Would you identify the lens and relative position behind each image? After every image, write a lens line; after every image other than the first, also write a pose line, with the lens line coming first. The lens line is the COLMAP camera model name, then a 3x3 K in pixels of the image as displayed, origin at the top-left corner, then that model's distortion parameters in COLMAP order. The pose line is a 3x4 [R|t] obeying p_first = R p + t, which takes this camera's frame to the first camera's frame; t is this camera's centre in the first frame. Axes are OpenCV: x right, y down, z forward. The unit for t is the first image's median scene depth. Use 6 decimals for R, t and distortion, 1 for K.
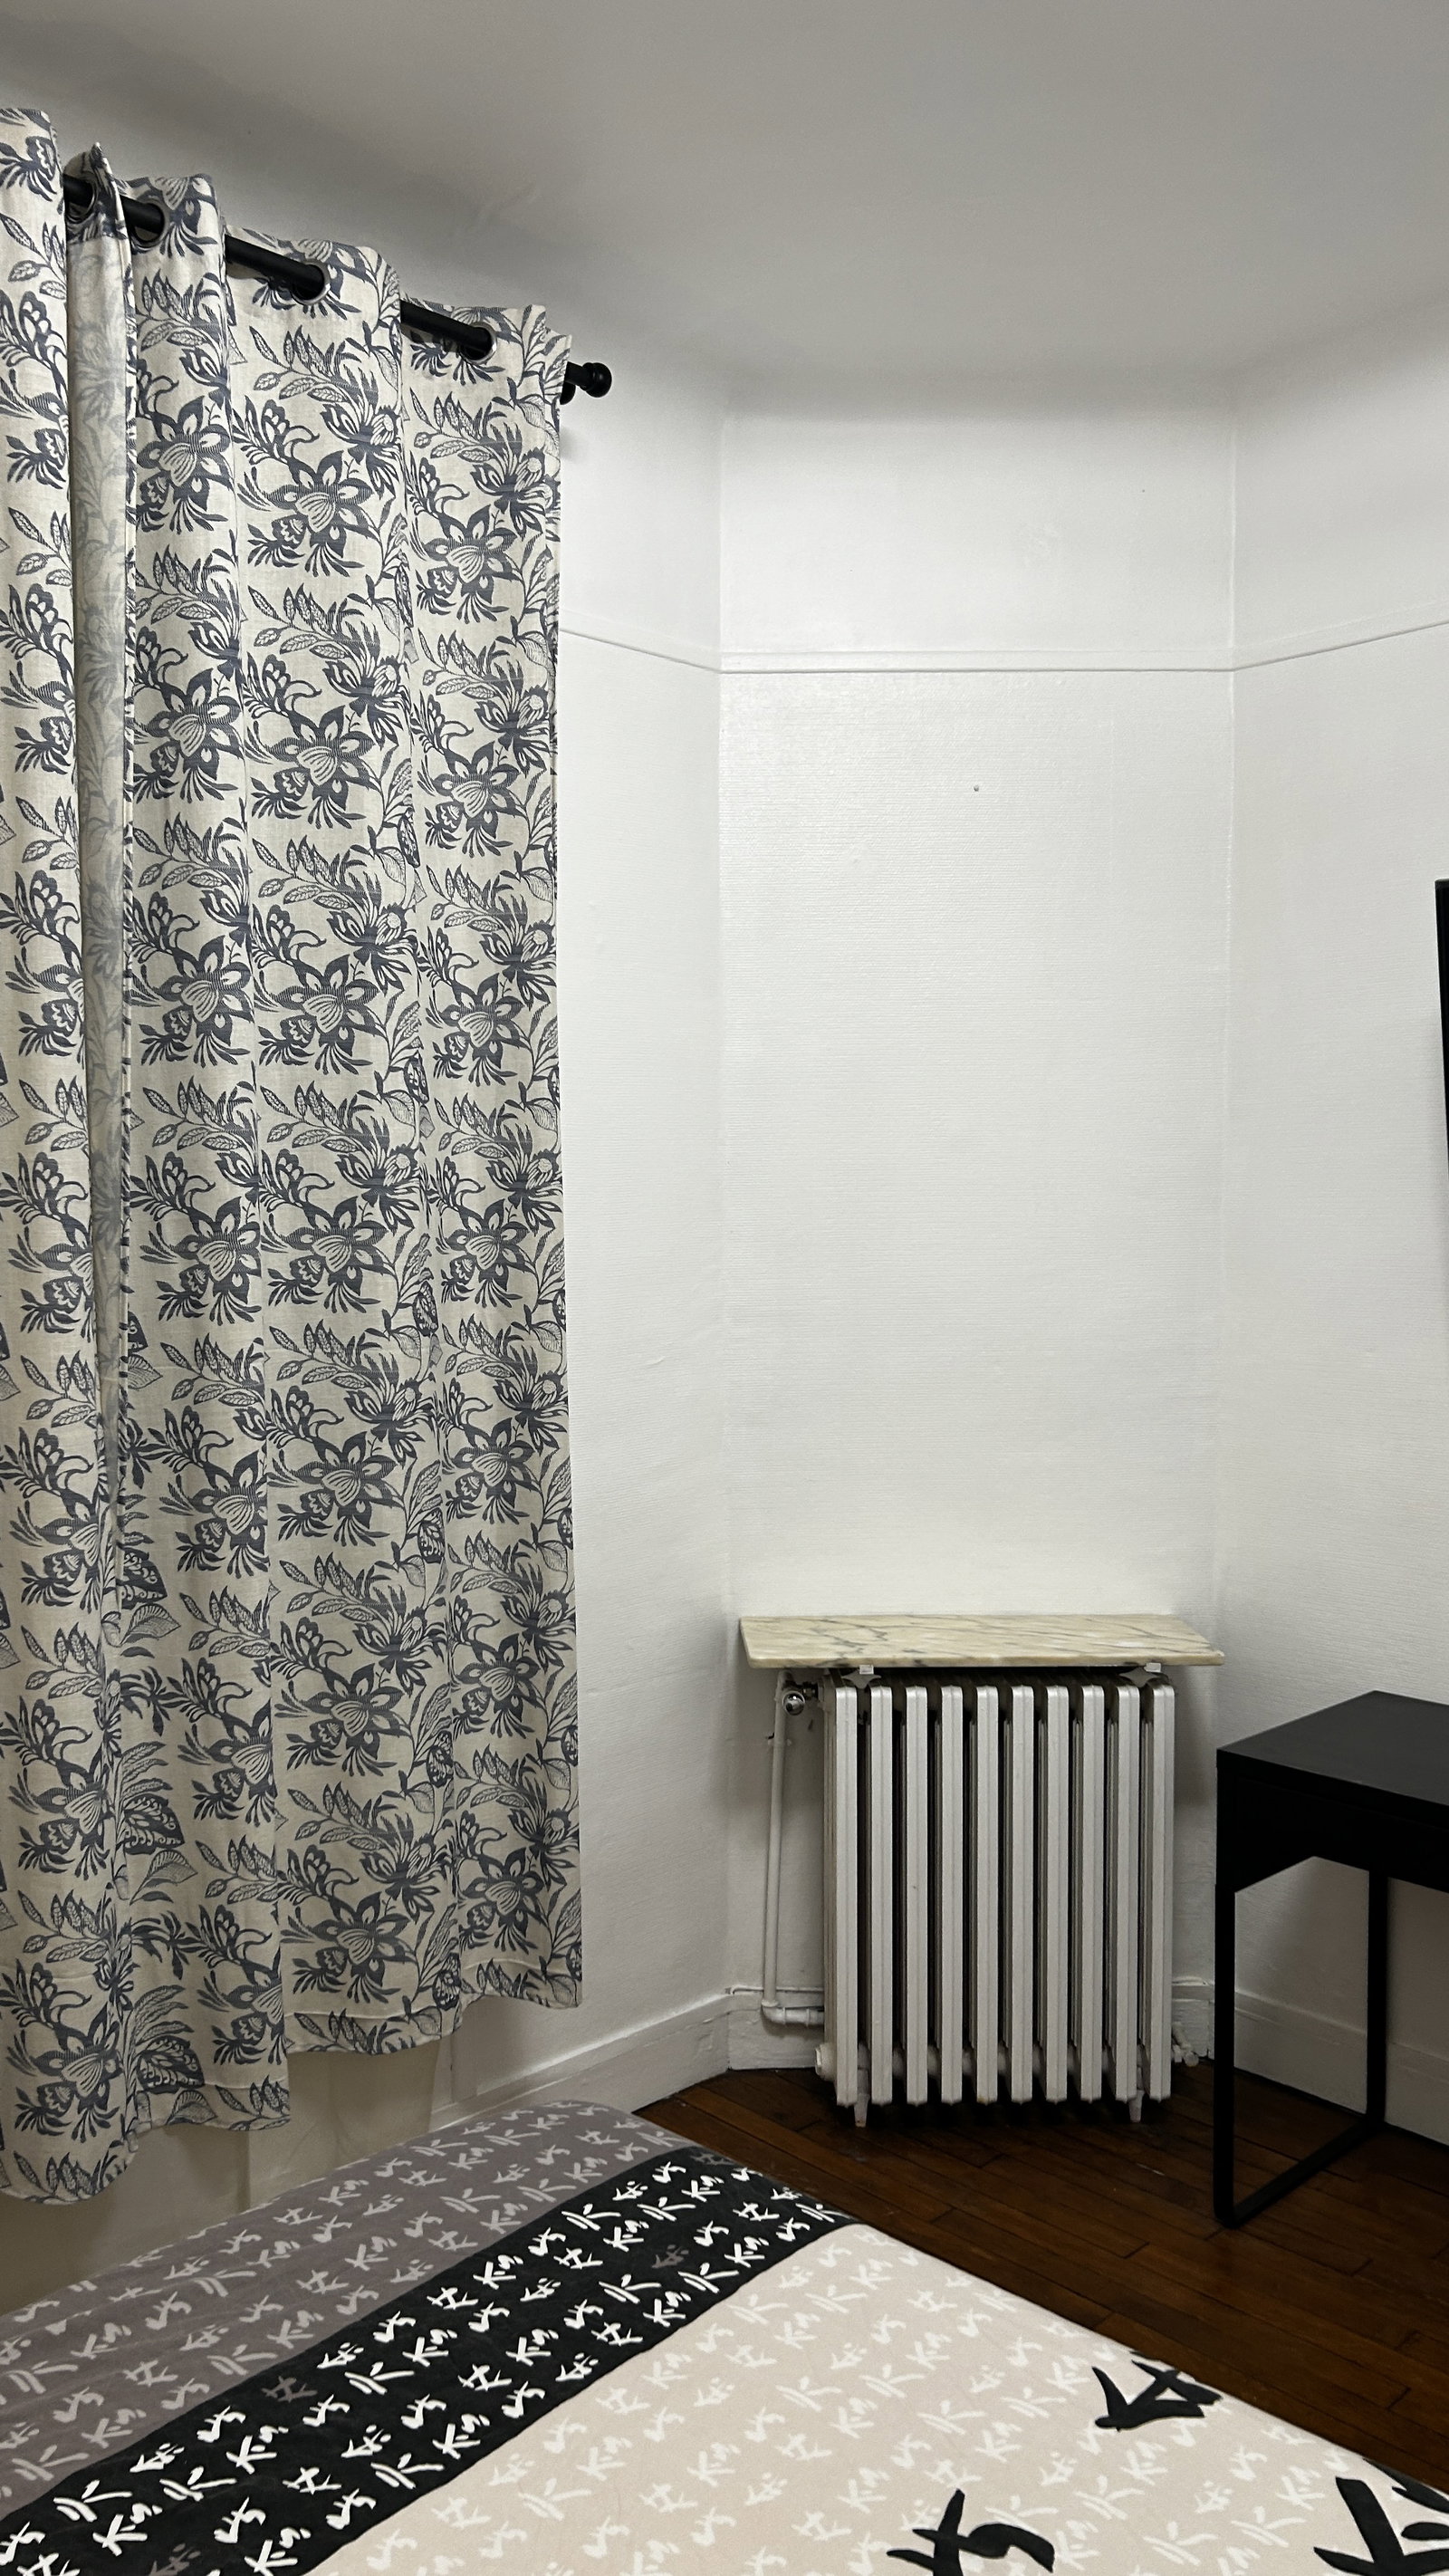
lens RADIAL K [[1930.4, 0, 717.6], [0, 1930.4, 1301.9], [0, 0, 1]] dist [0.037968, -0.037091]
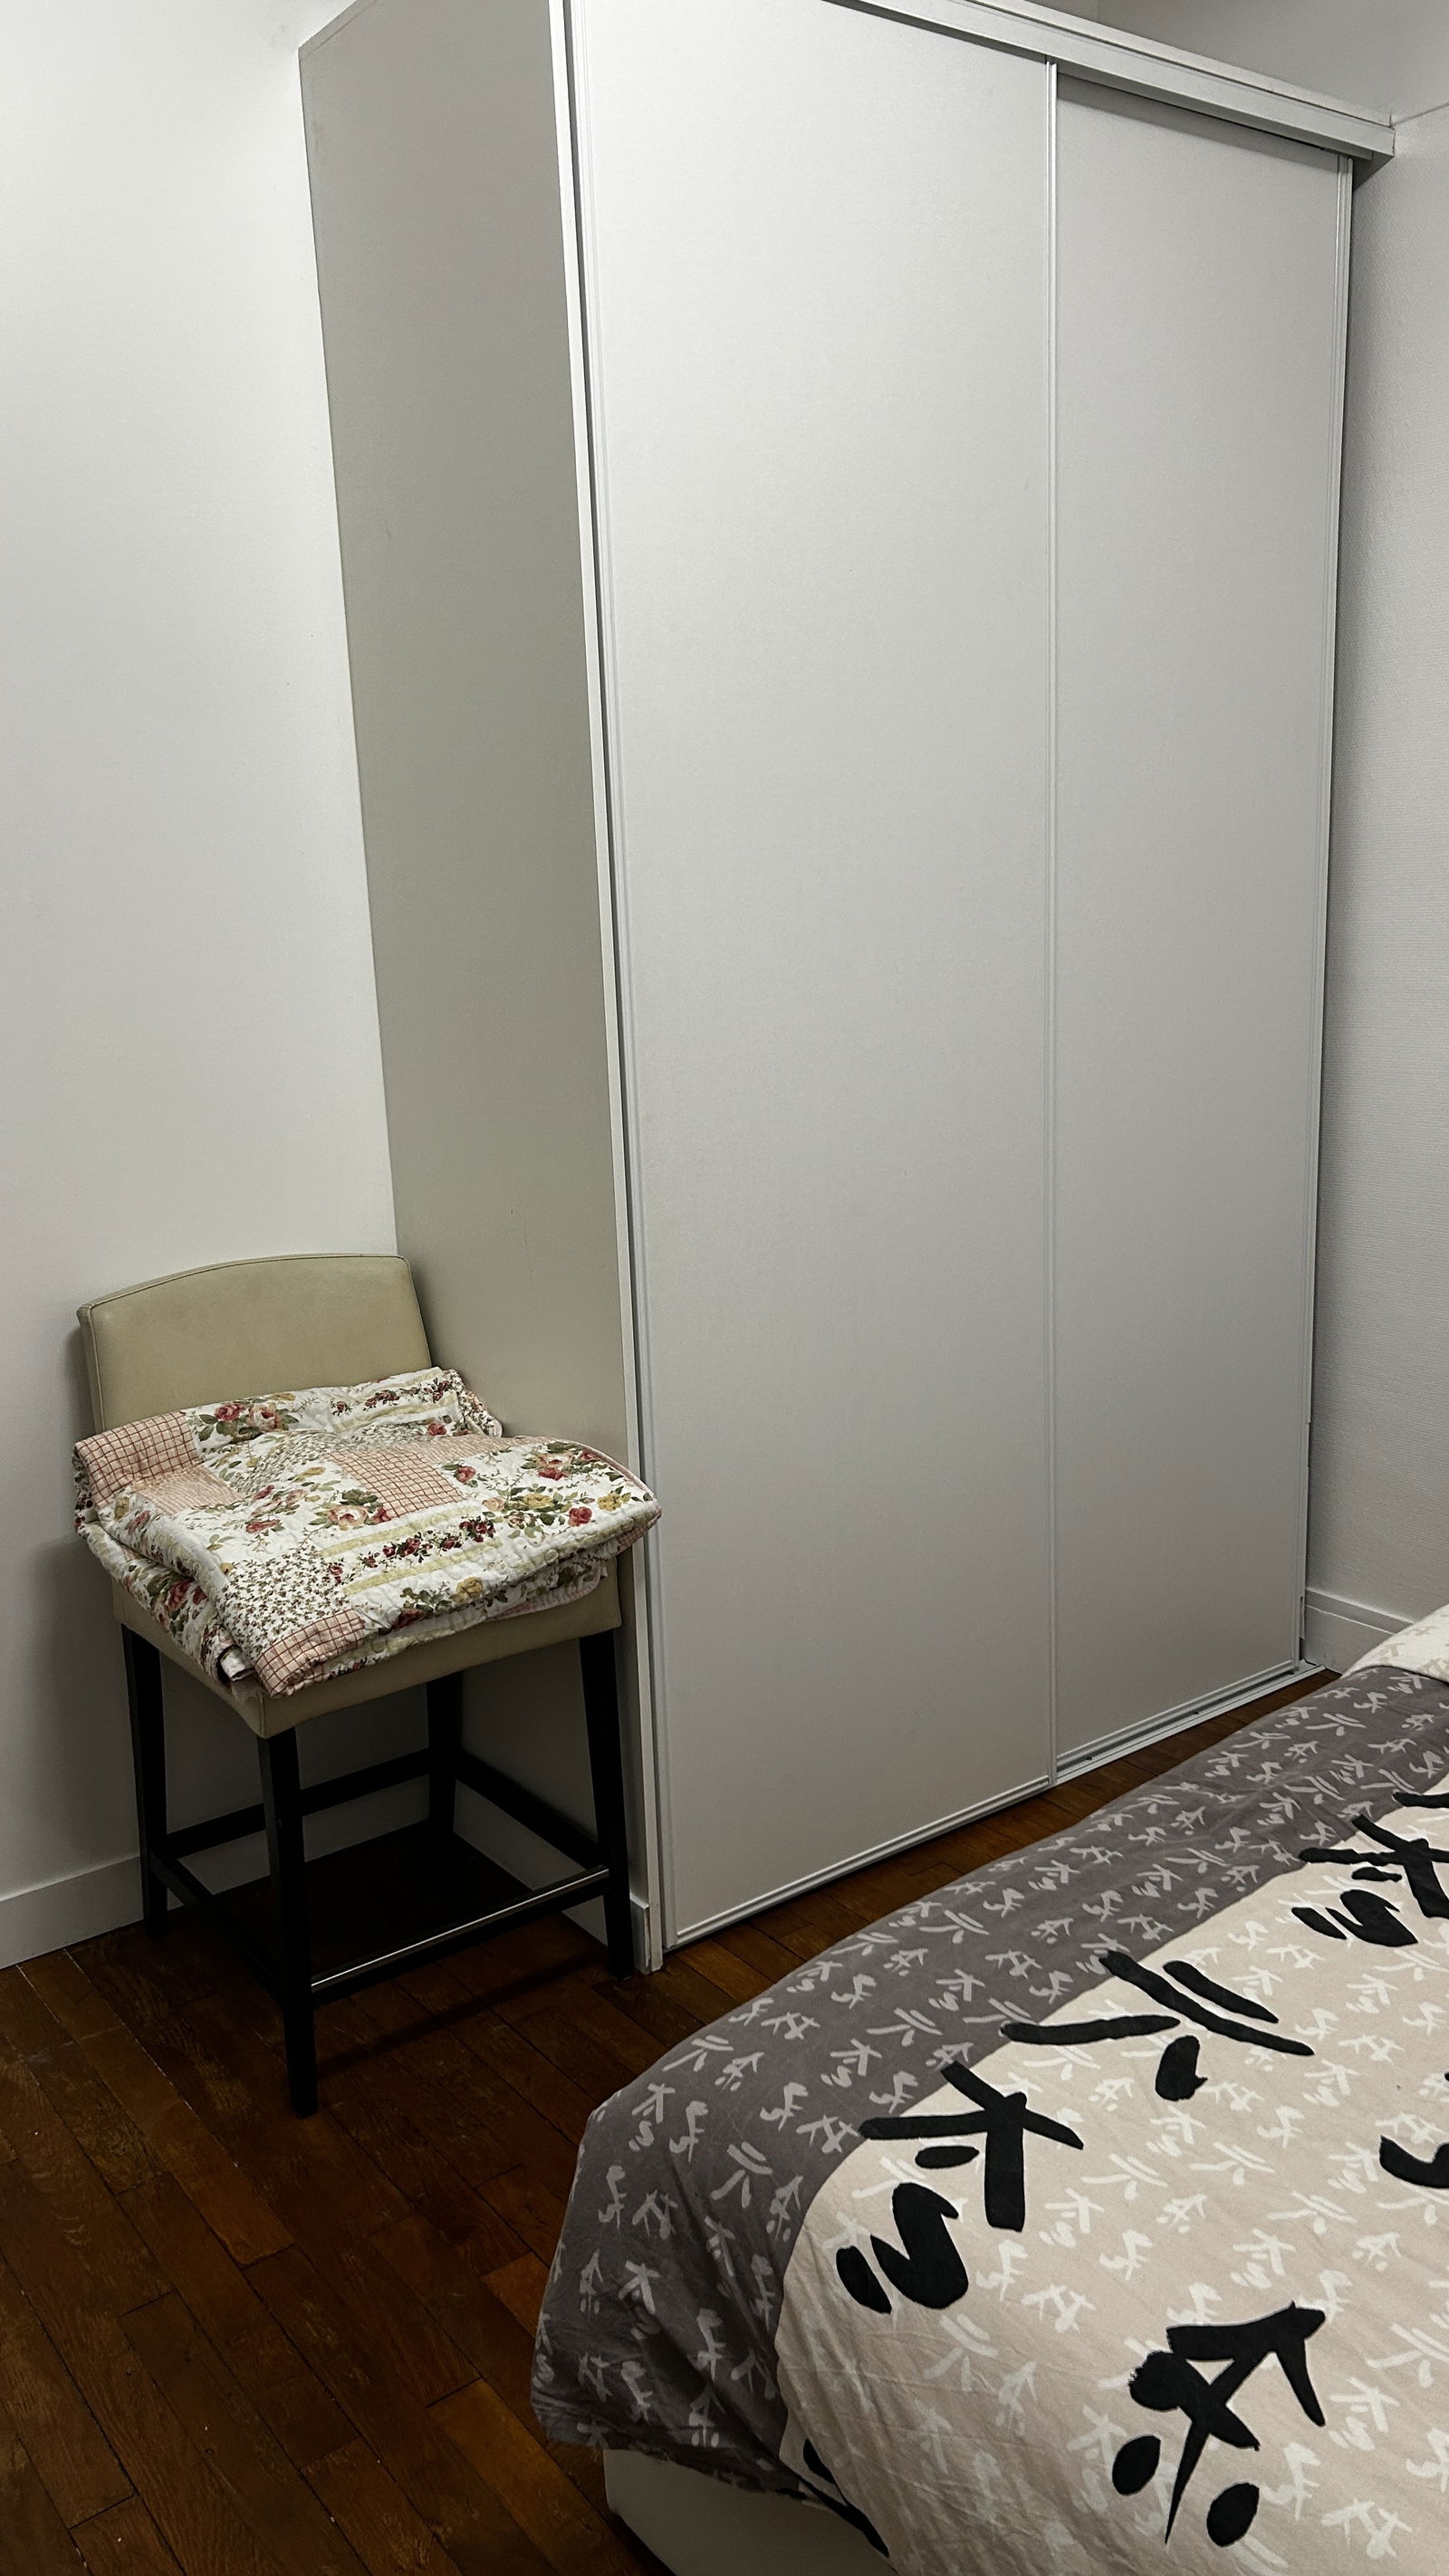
lens RADIAL K [[1936.8, 0, 702.4], [0, 1936.8, 1308.9], [0, 0, 1]] dist [0.033369, -0.026249]
pose [[-0.988887, 0.009849, 0.148344, 0.195433], [0.051377, 0.958969, 0.278817, -0.001144], [-0.139511, 0.283340, -0.948818, 1.014316]]
